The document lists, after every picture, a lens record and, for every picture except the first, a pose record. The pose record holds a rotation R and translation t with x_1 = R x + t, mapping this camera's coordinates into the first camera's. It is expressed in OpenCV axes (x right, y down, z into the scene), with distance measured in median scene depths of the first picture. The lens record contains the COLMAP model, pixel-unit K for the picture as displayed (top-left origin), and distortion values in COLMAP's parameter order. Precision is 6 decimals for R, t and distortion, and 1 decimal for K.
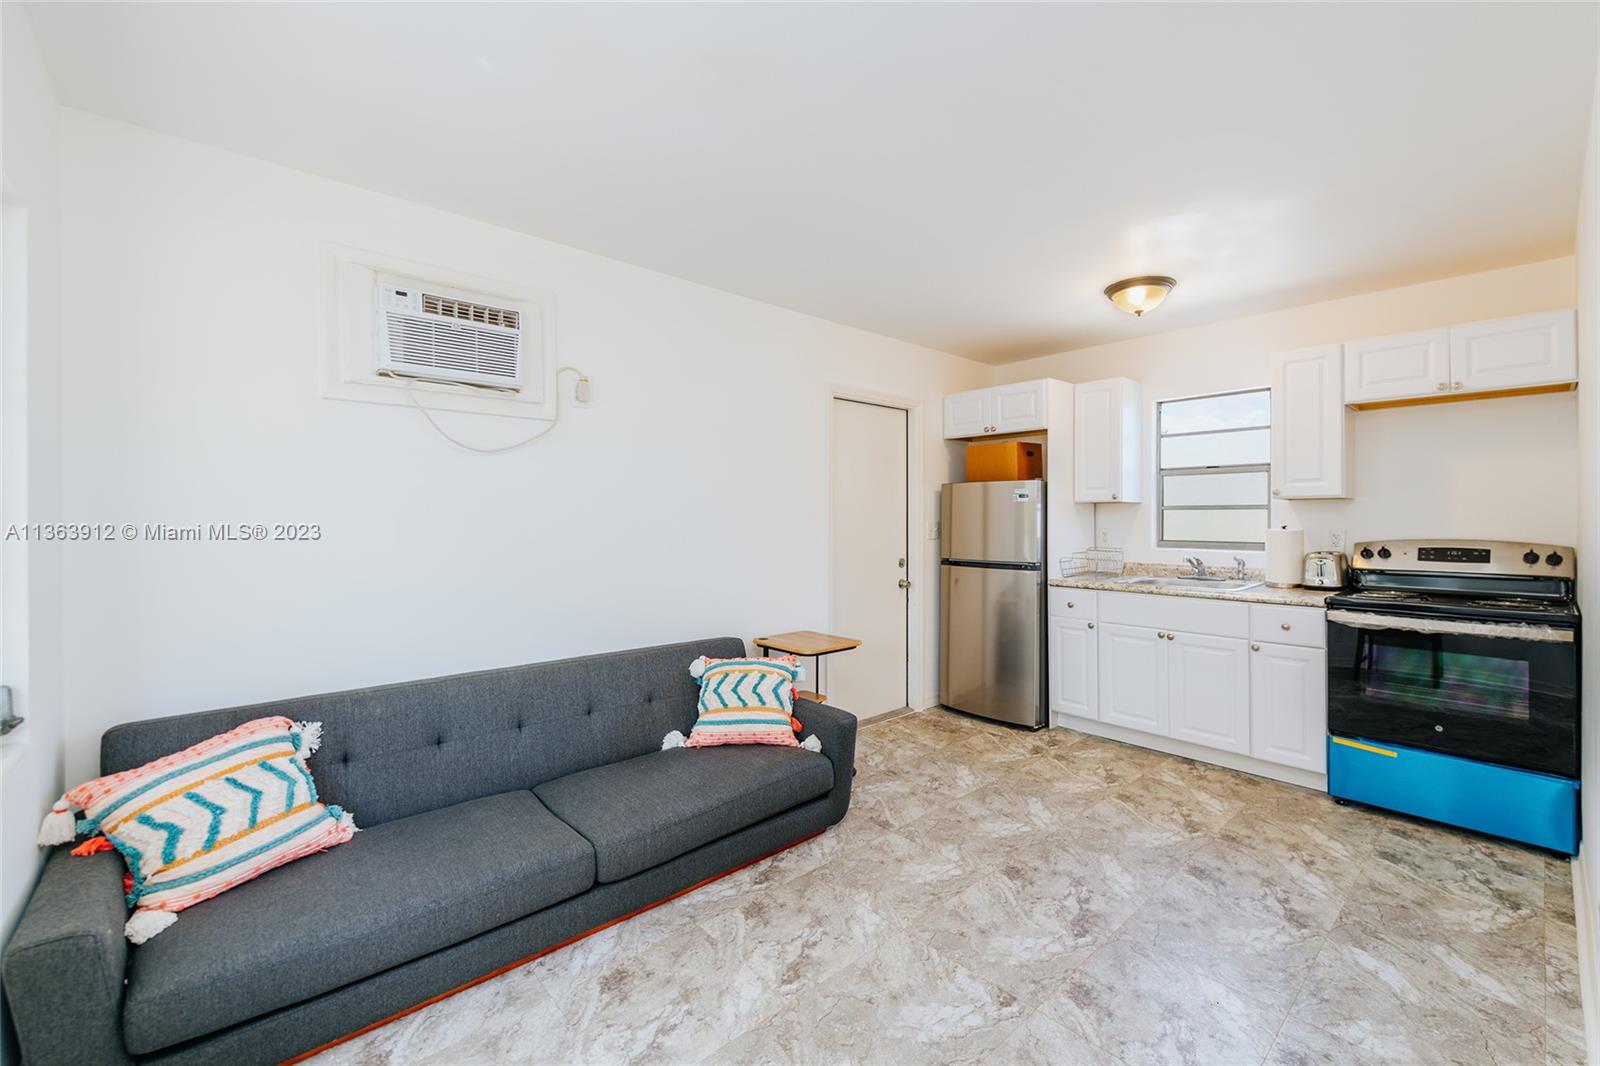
lens RADIAL K [[679.6, 0, 800.0], [0, 679.6, 533.0], [0, 0, 1]] dist [0.000540, 0.000196]
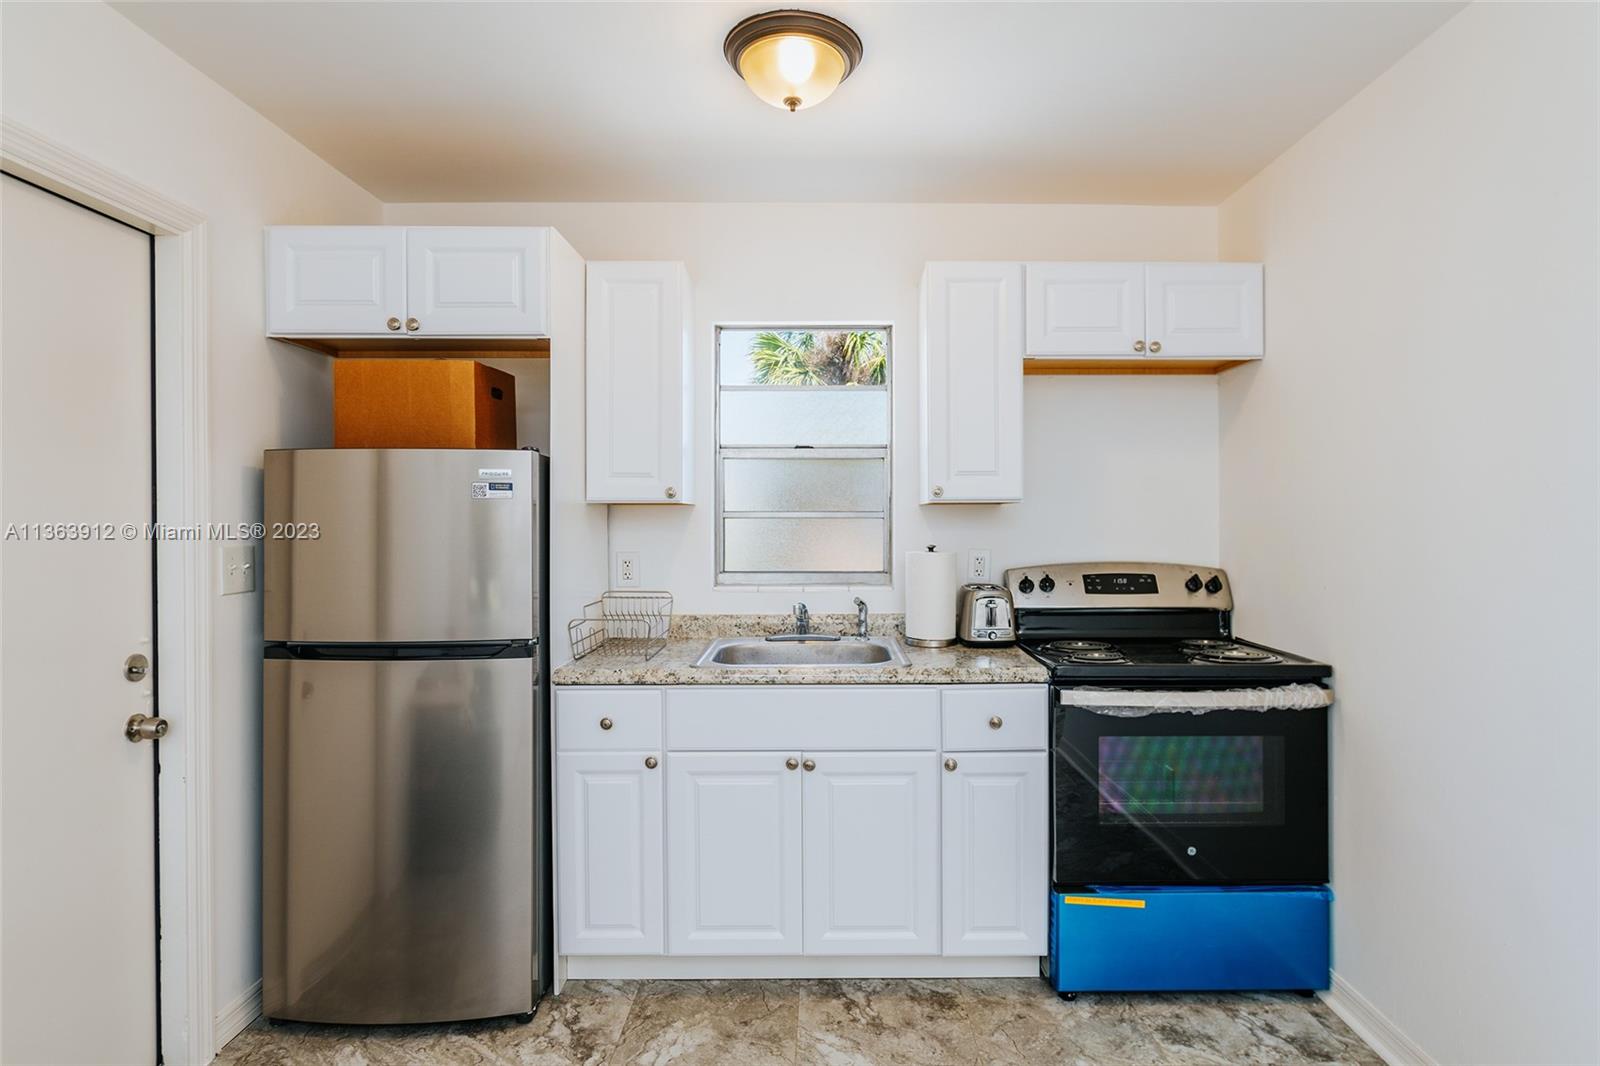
lens RADIAL K [[835.3, 0, 805.0], [0, 835.3, 523.0], [0, 0, 1]] dist [0.000418, -0.000756]
pose [[0.642127, -0.003833, 0.766588, 0.053205], [0.018355, 0.999778, -0.010376, -0.025001], [-0.766378, 0.020734, 0.642055, 0.581175]]
